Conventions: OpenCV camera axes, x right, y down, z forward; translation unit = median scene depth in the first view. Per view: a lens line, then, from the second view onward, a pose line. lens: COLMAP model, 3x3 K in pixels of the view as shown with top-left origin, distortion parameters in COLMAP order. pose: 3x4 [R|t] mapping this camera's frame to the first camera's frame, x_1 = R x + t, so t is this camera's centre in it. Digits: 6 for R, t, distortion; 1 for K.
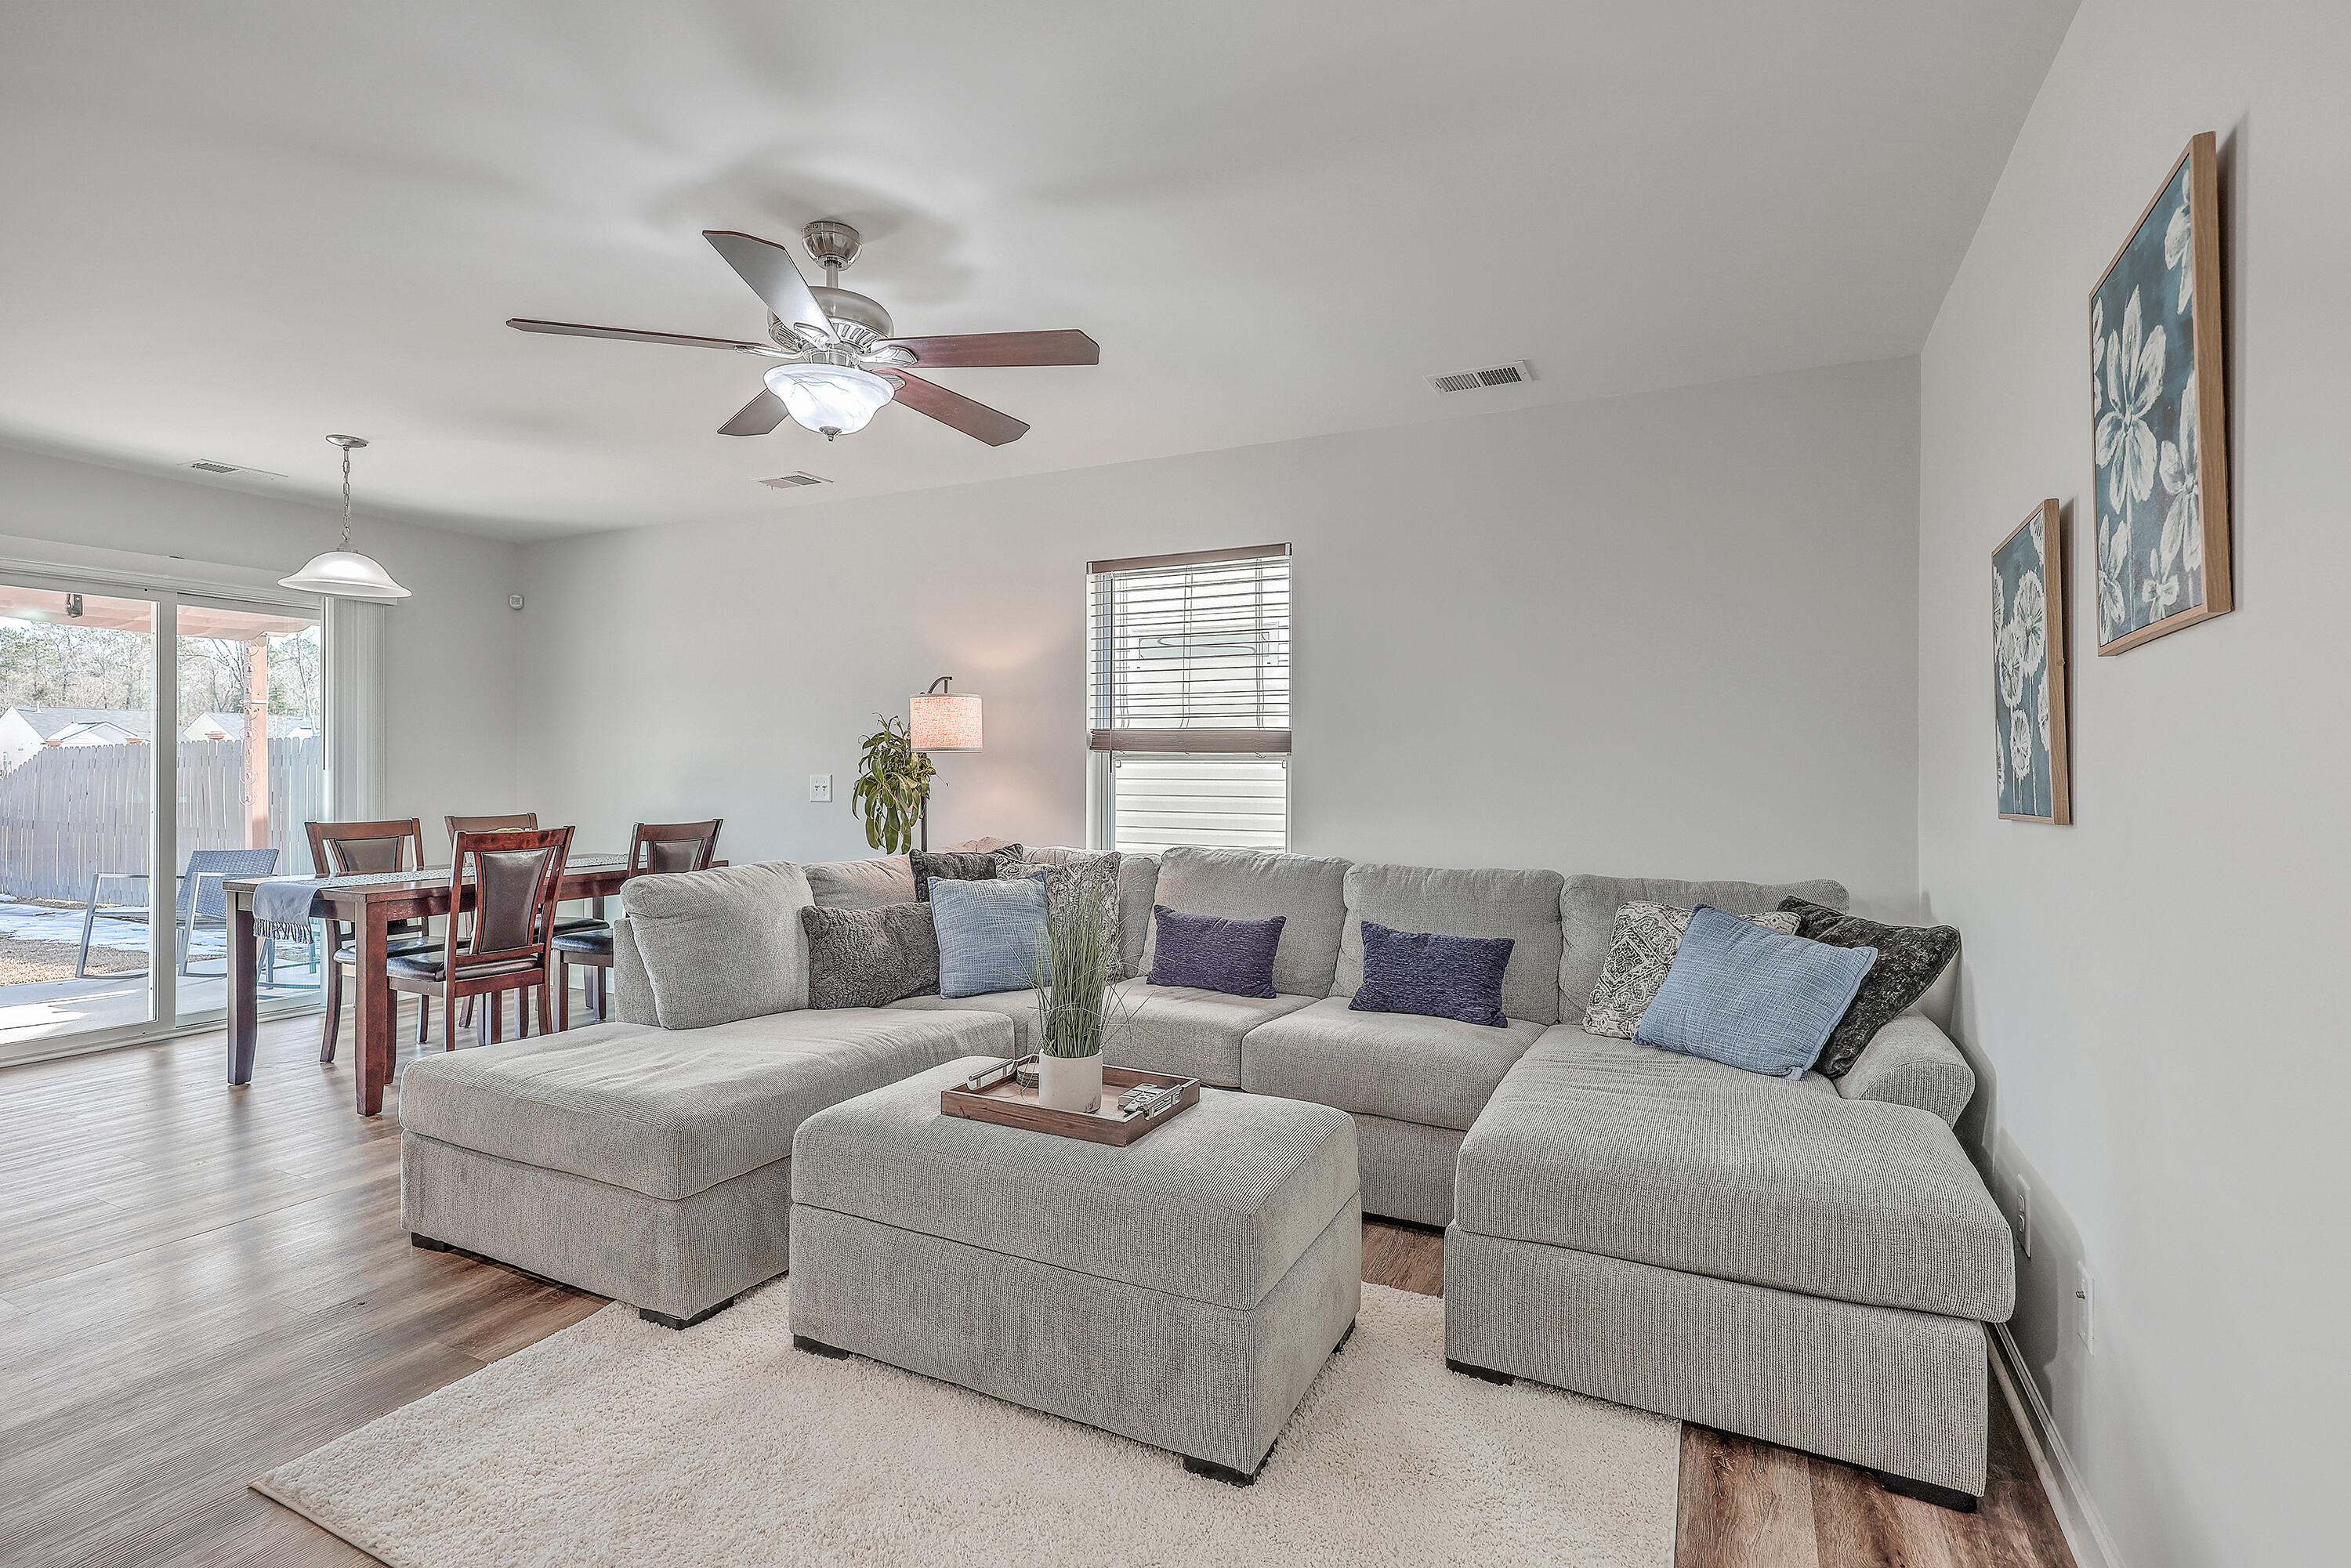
lens RADIAL K [[1100.9, 0, 1183.5], [0, 1100.9, 763.0], [0, 0, 1]] dist [0.004441, -0.001167]
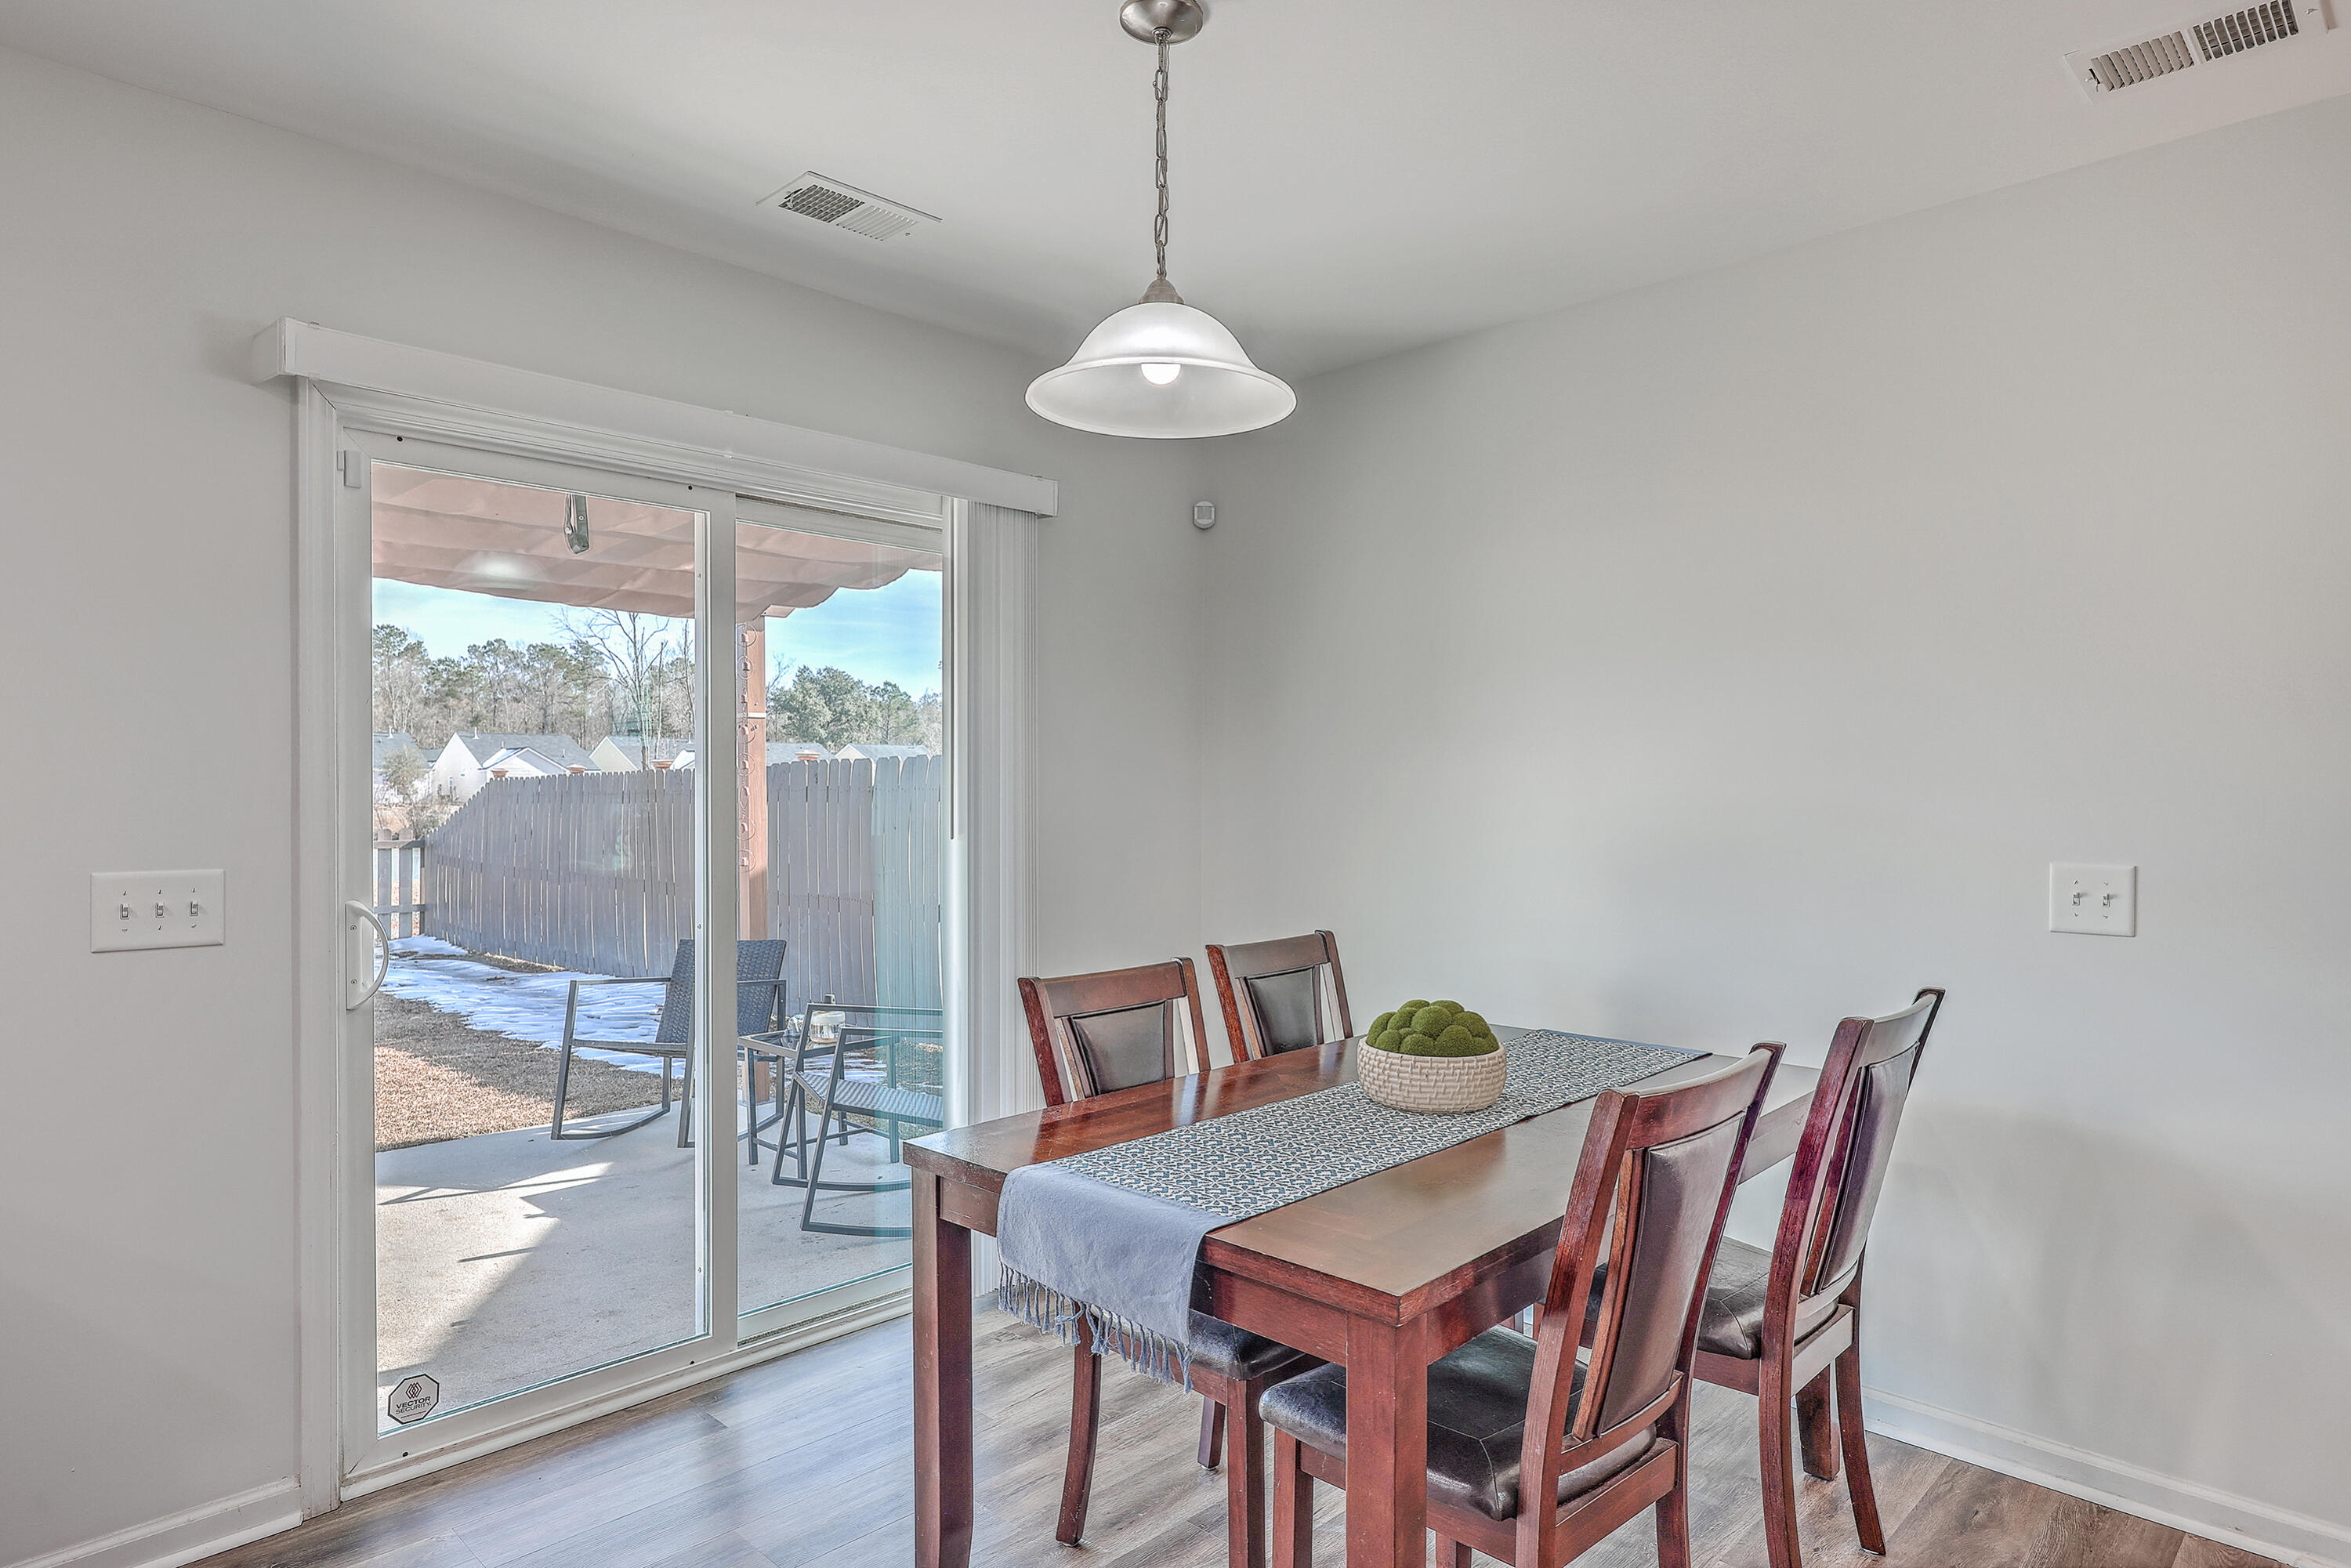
lens RADIAL K [[1330.7, 0, 1155.0], [0, 1330.7, 801.7], [0, 0, 1]] dist [0.002810, 0.000463]
pose [[0.945873, -0.001492, -0.324535, -0.786720], [0.006759, 0.999863, 0.015104, -0.032819], [0.324468, -0.016480, 0.945753, 0.717227]]
